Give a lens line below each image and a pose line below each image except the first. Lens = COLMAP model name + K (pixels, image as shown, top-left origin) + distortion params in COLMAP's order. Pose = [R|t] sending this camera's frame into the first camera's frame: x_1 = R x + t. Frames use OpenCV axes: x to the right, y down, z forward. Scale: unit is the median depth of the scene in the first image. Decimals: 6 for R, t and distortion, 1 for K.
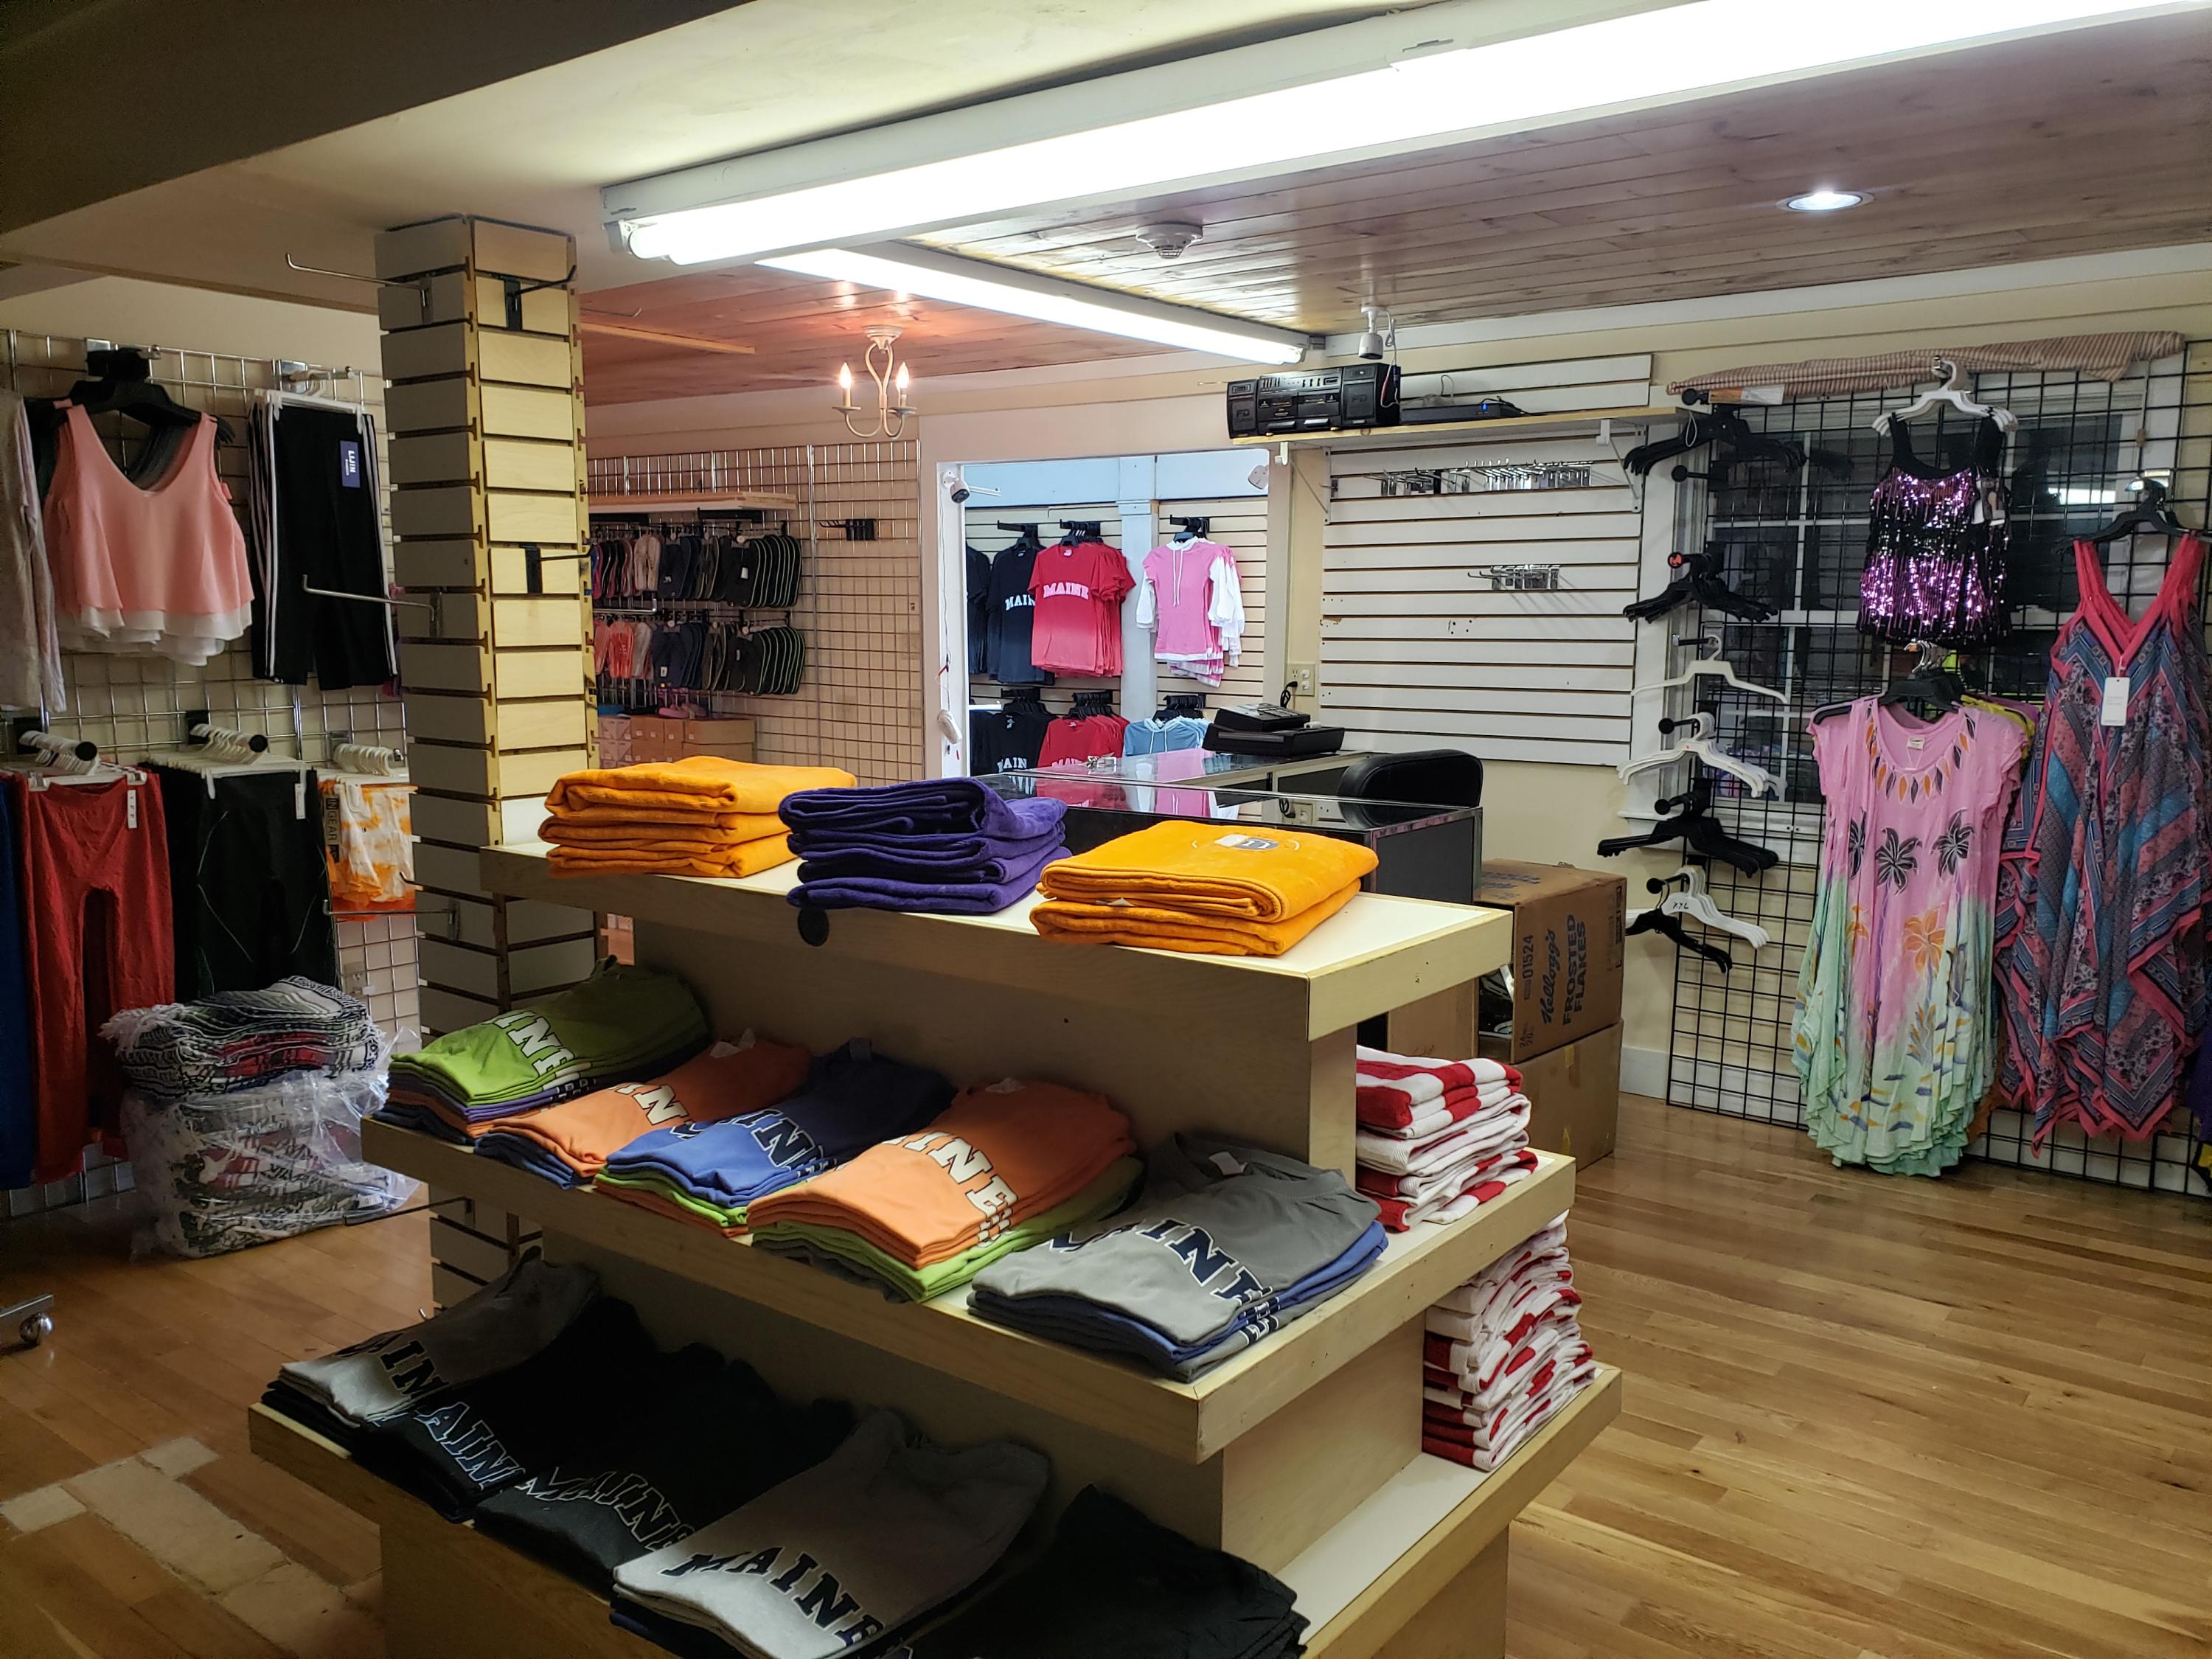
lens RADIAL K [[1702.7, 0, 1106.0], [0, 1702.7, 829.5], [0, 0, 1]] dist [0.008341, -0.004064]
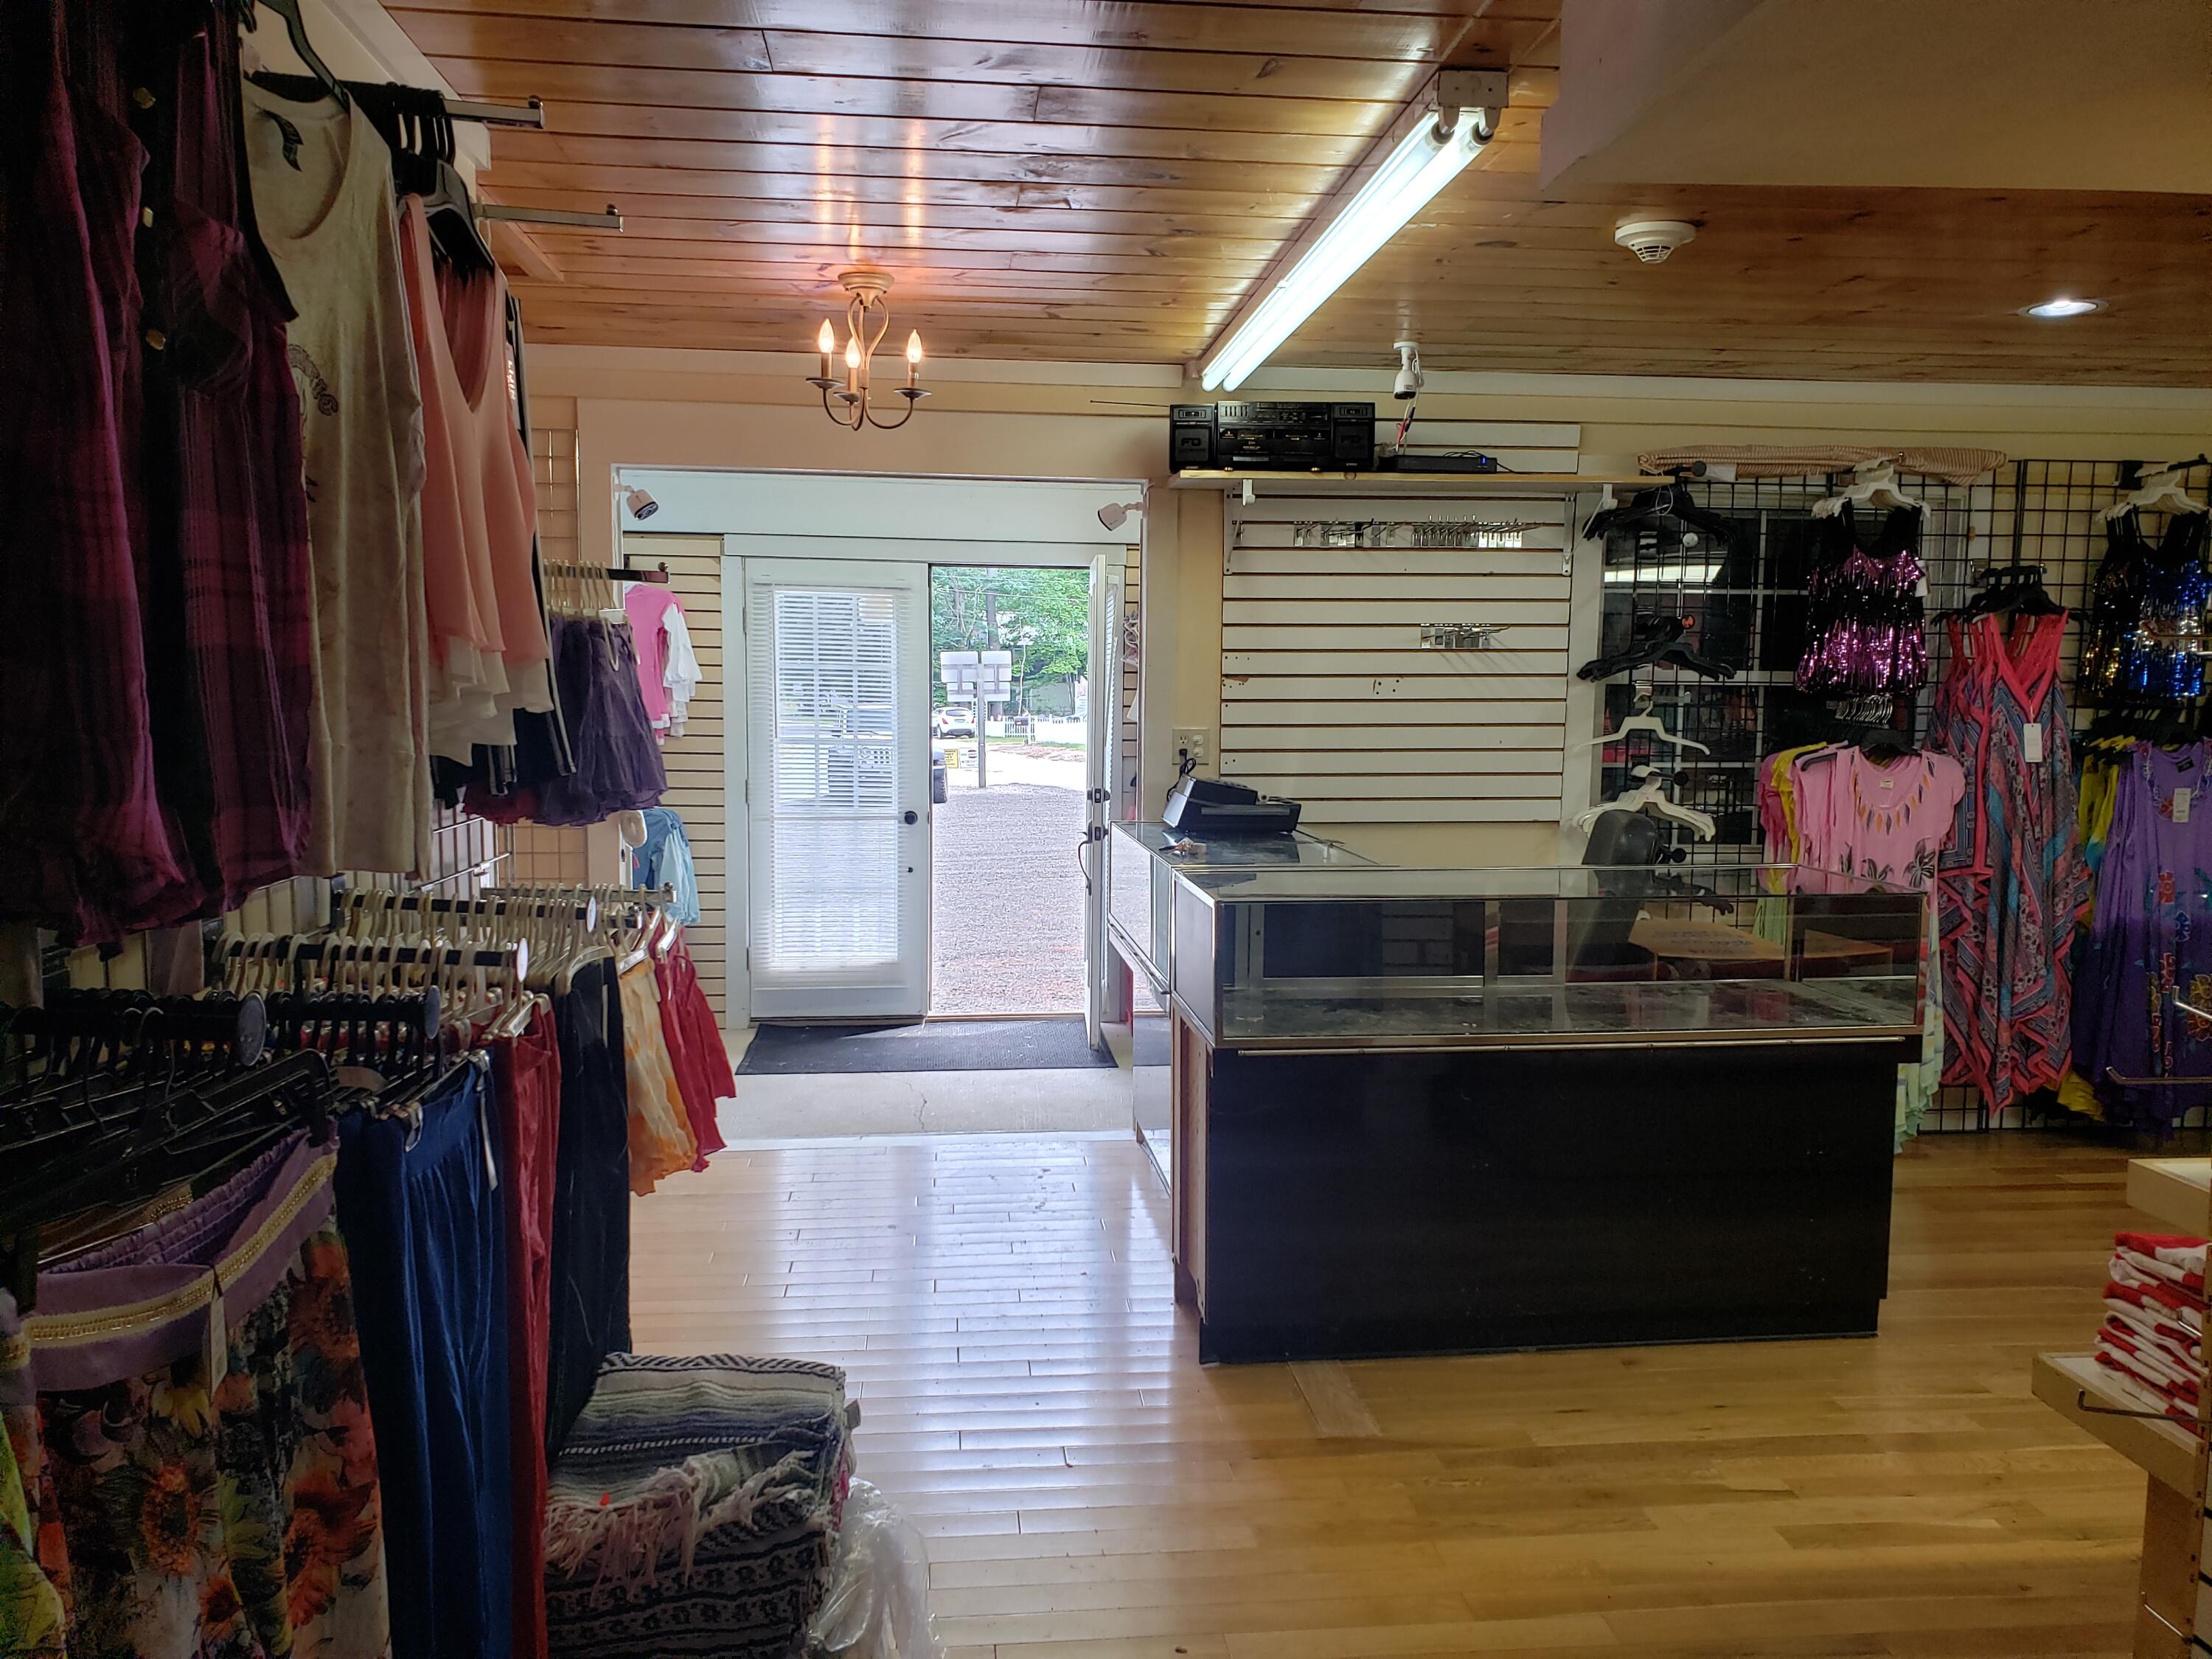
lens RADIAL K [[1724.2, 0, 1106.0], [0, 1724.2, 829.5], [0, 0, 1]] dist [0.037008, -0.031768]
pose [[0.716362, -0.062900, 0.694888, -0.639120], [0.087278, 0.996184, 0.000199, -0.058198], [-0.692249, 0.060506, 0.719118, 0.457949]]
